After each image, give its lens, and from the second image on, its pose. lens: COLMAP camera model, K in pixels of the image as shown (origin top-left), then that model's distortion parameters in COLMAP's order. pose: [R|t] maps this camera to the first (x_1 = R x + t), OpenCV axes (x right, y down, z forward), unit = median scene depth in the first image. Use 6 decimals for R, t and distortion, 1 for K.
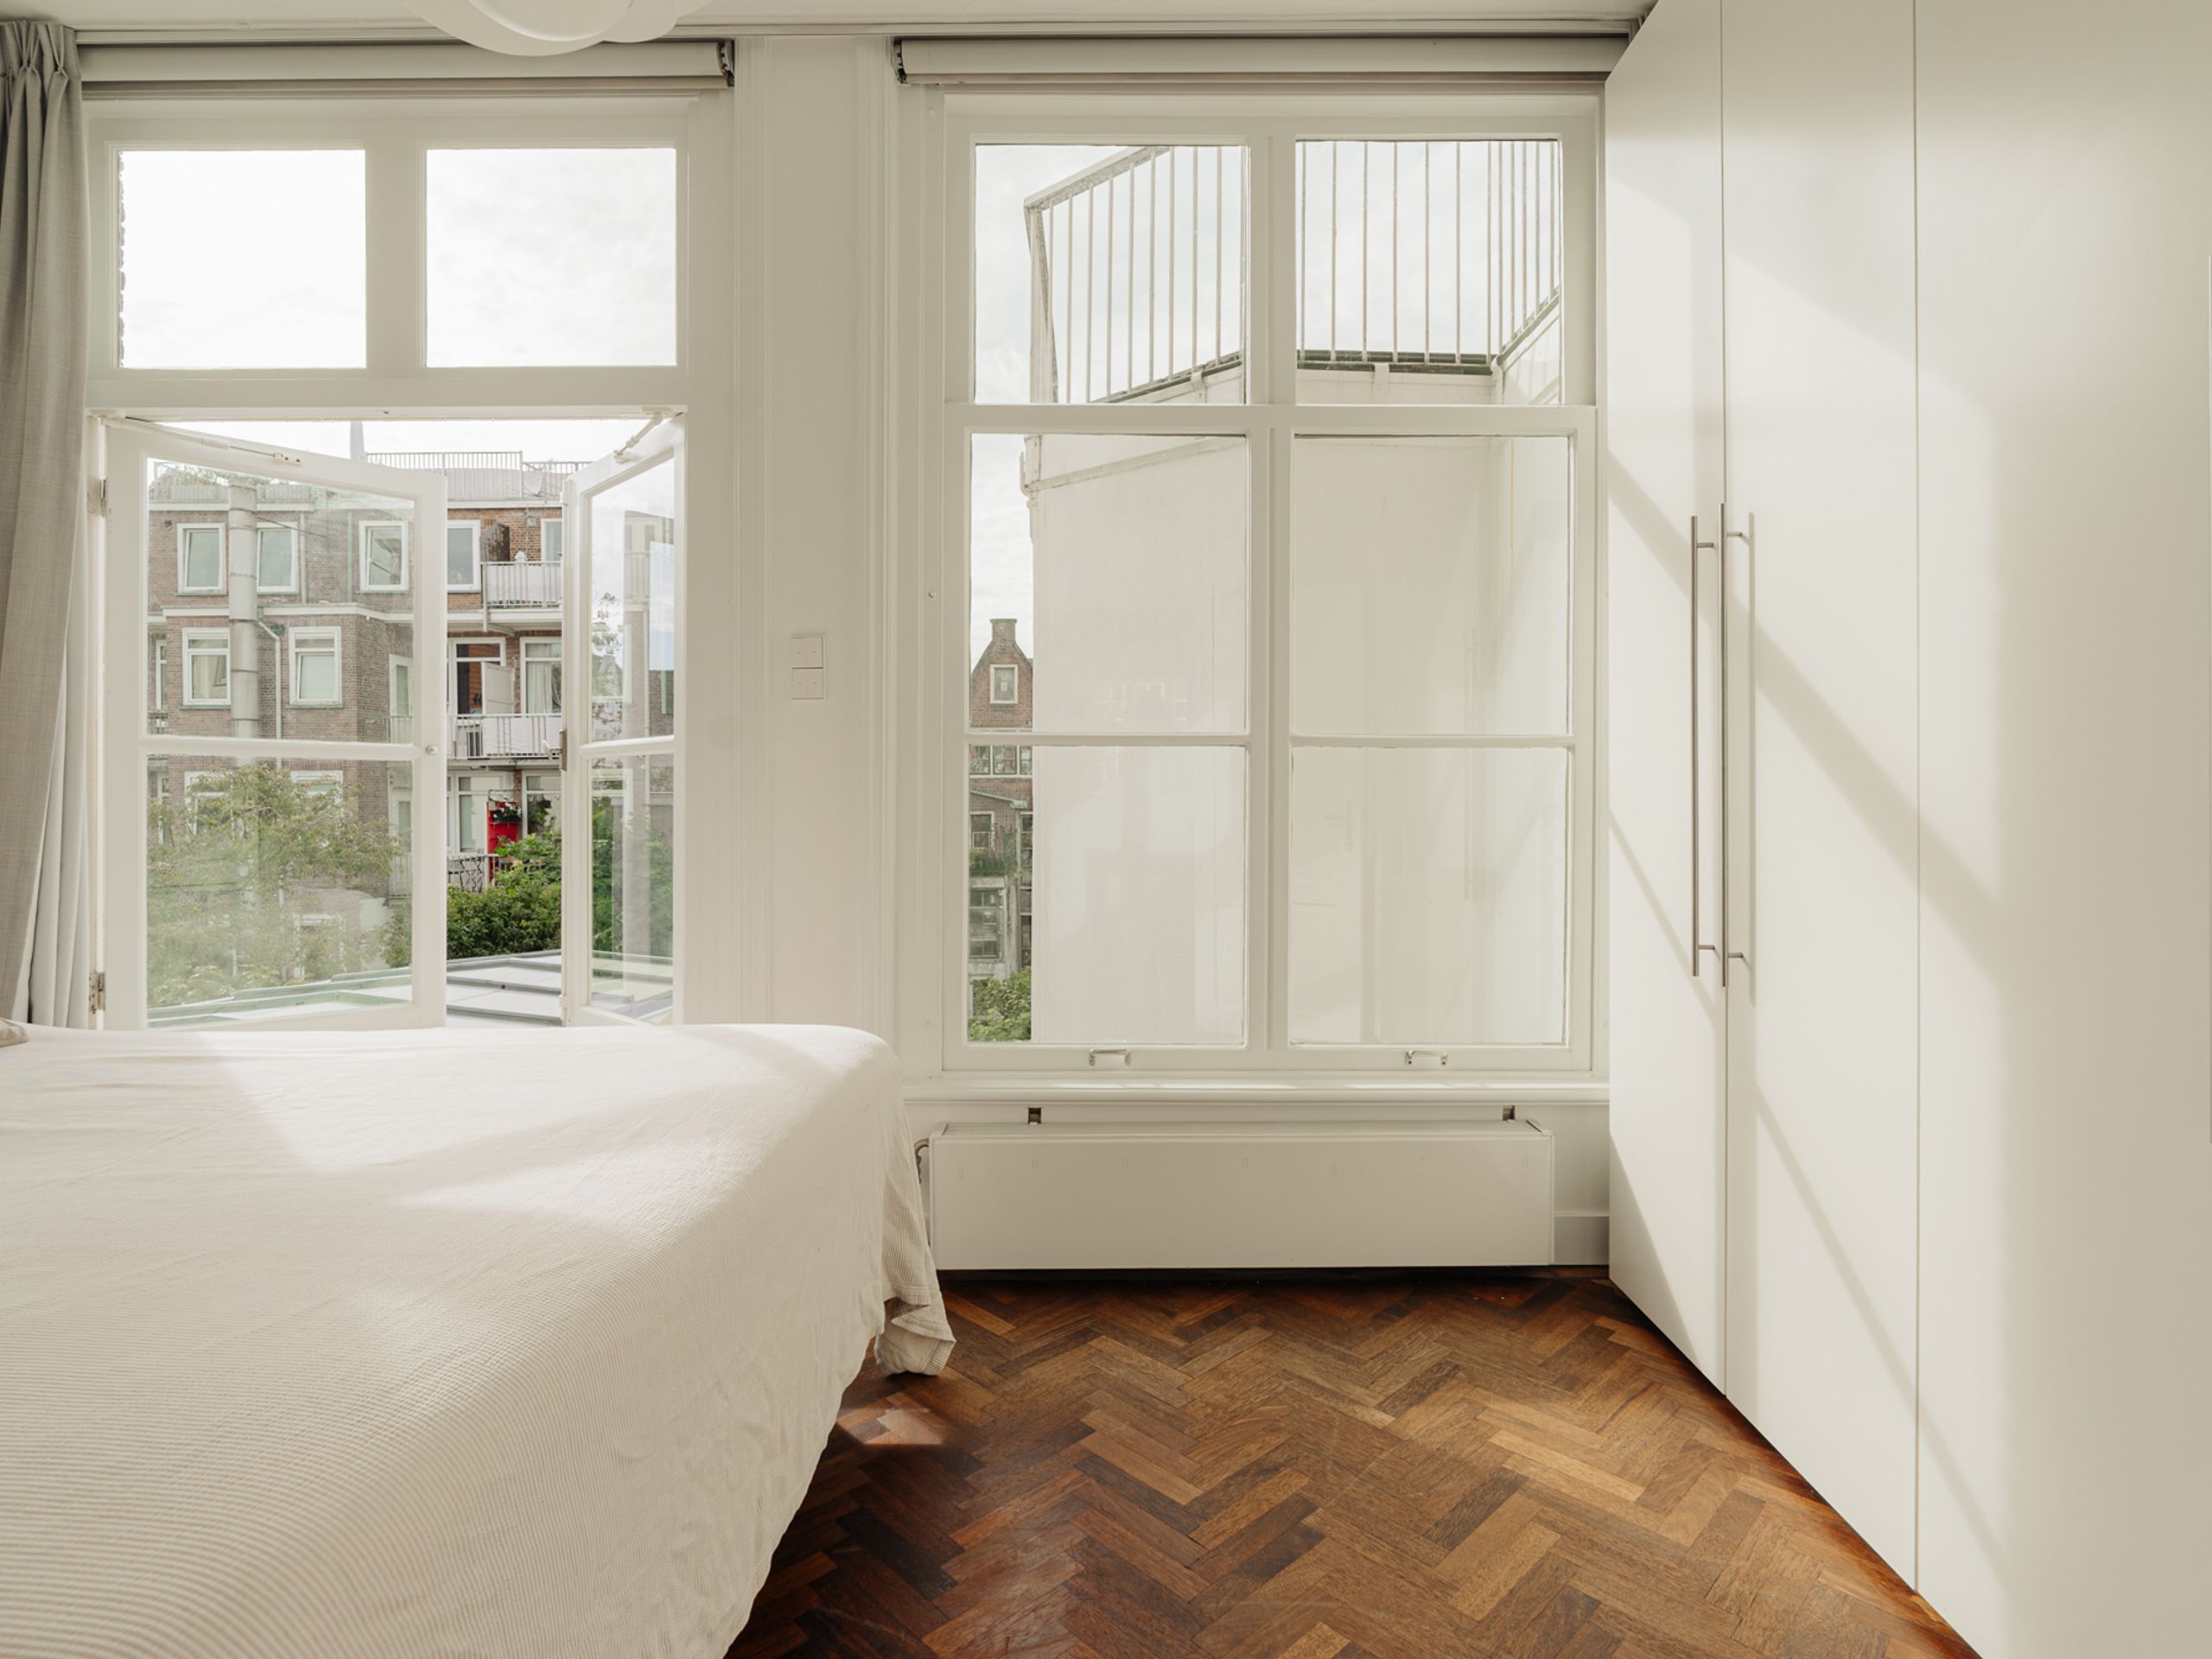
lens RADIAL K [[1125.1, 0, 1140.1], [0, 1125.1, 806.0], [0, 0, 1]] dist [-0.016292, 0.003727]
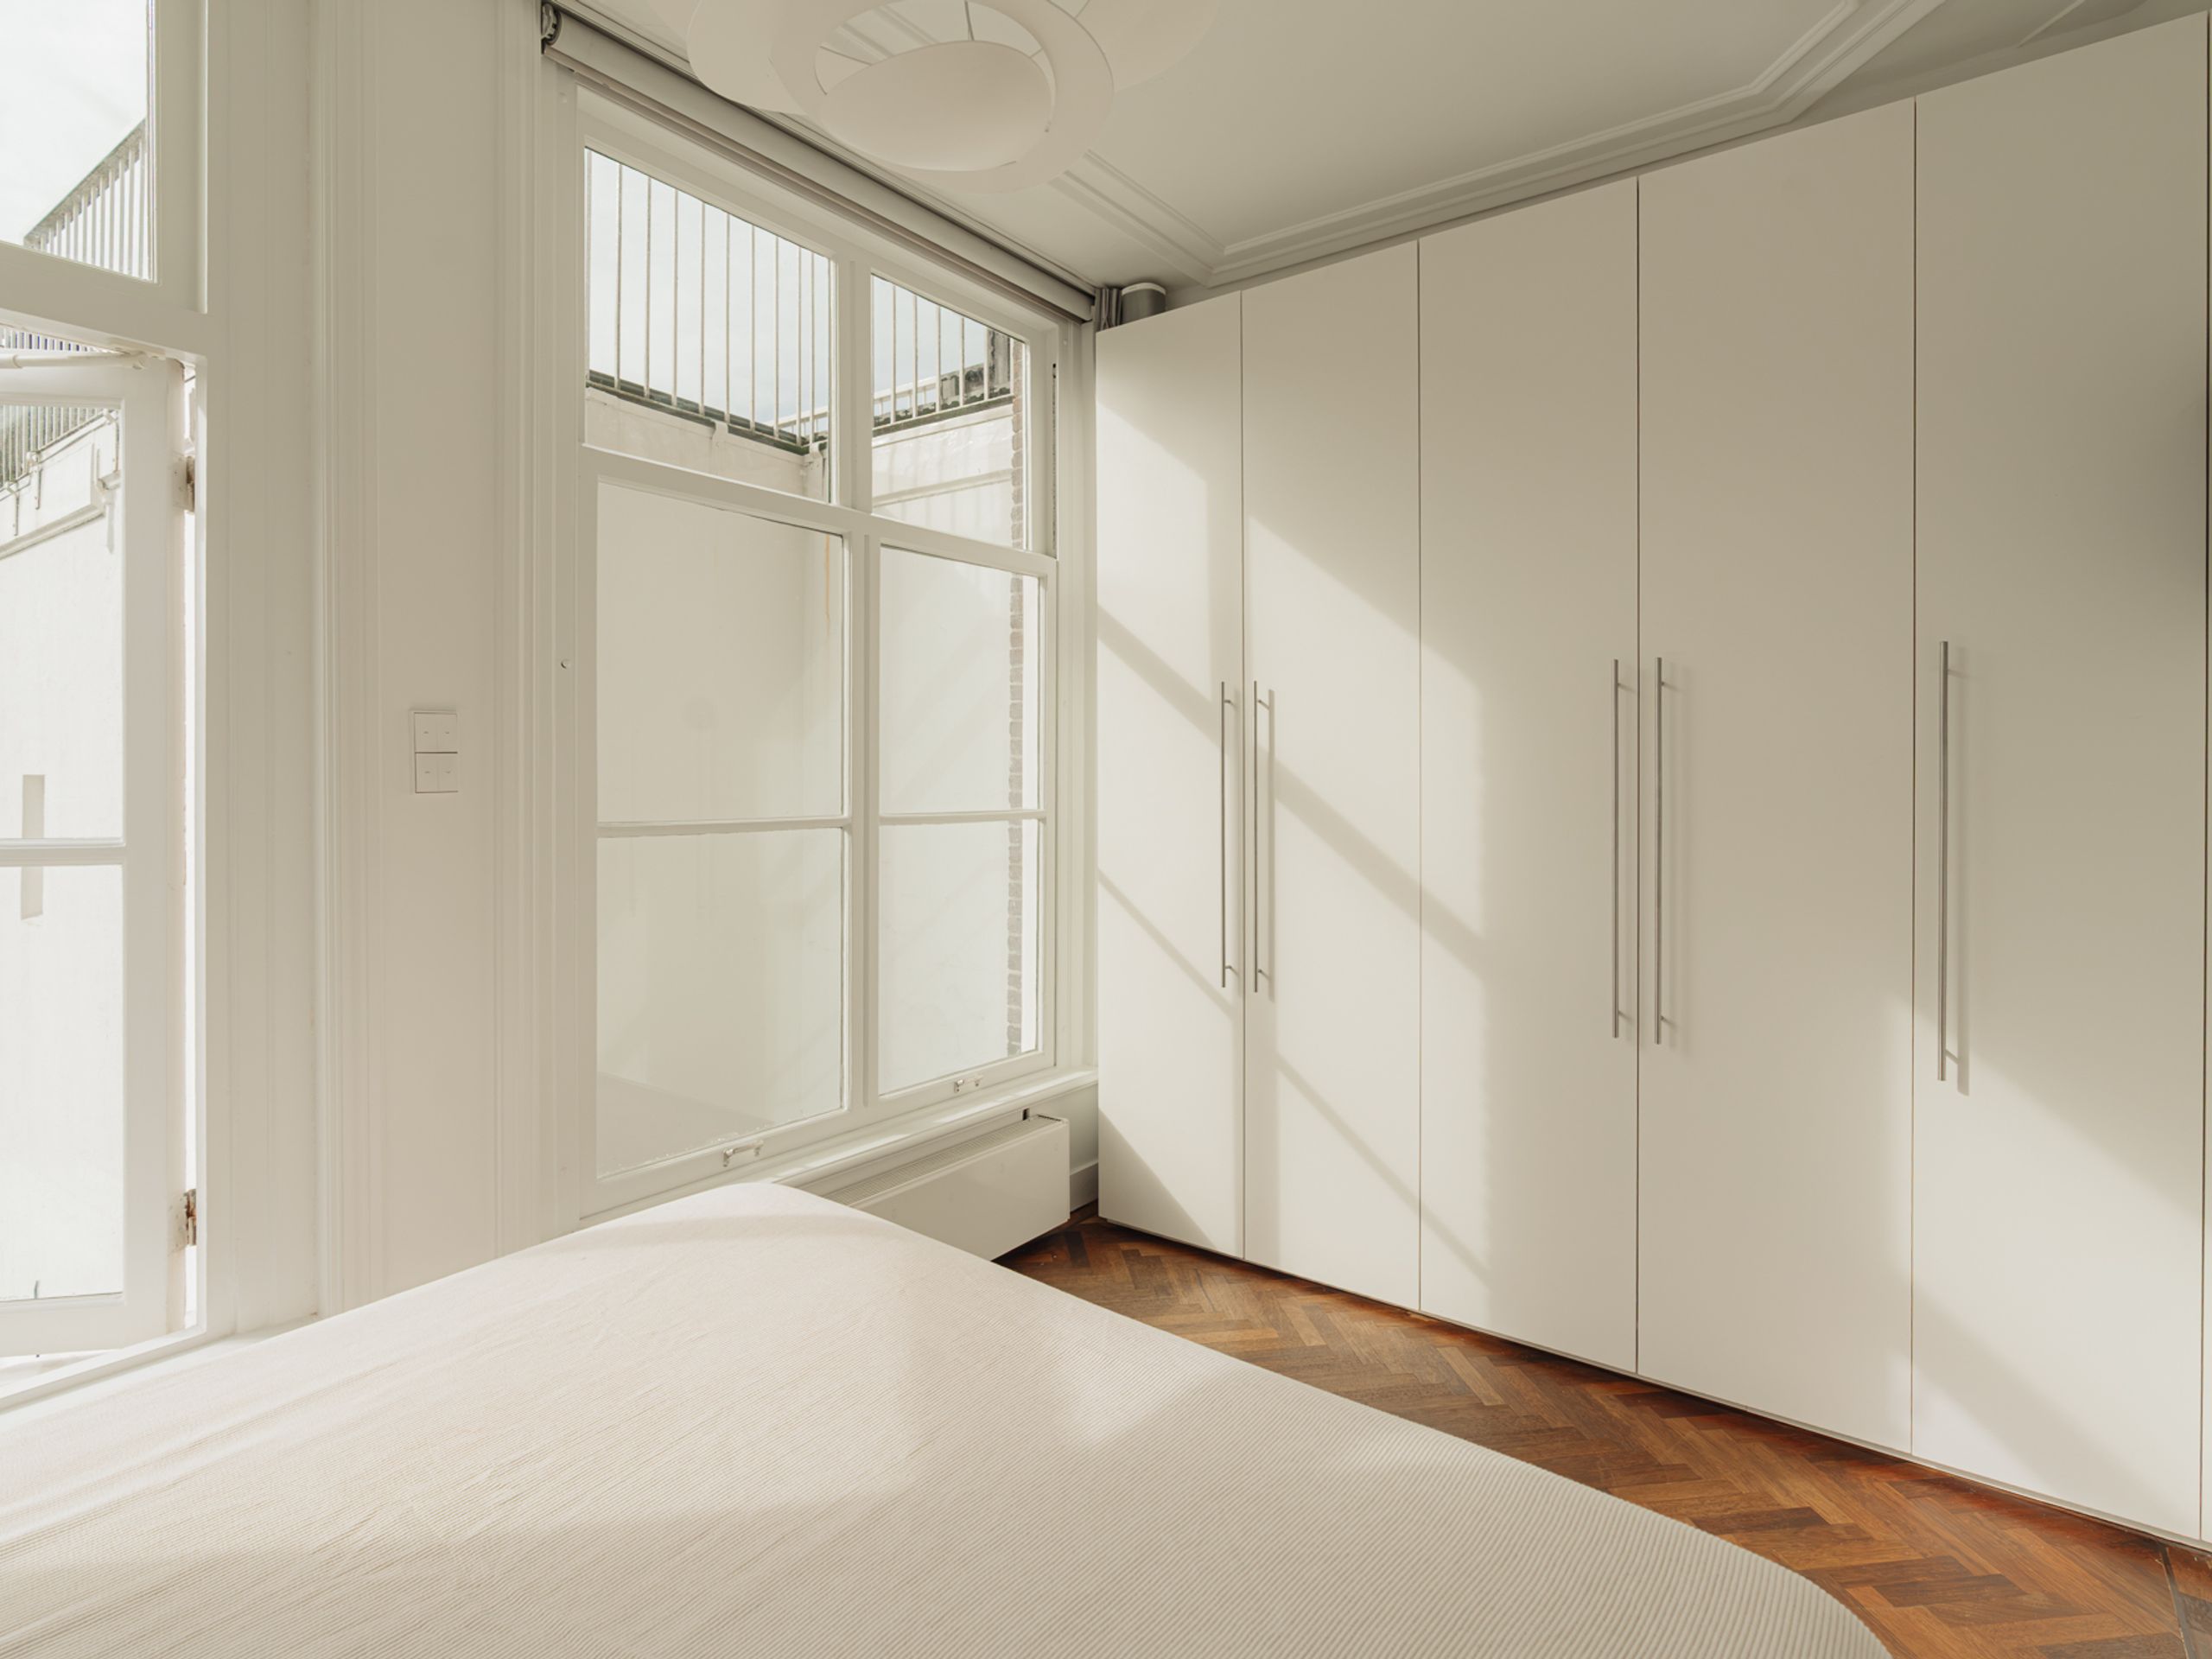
lens RADIAL K [[1108.2, 0, 1100.2], [0, 1108.2, 785.1], [0, 0, 1]] dist [-0.028762, 0.000296]
pose [[0.612015, -0.005658, 0.790826, -0.586489], [0.008469, 0.999964, 0.000600, -0.092365], [-0.790801, 0.006331, 0.612041, 0.168475]]
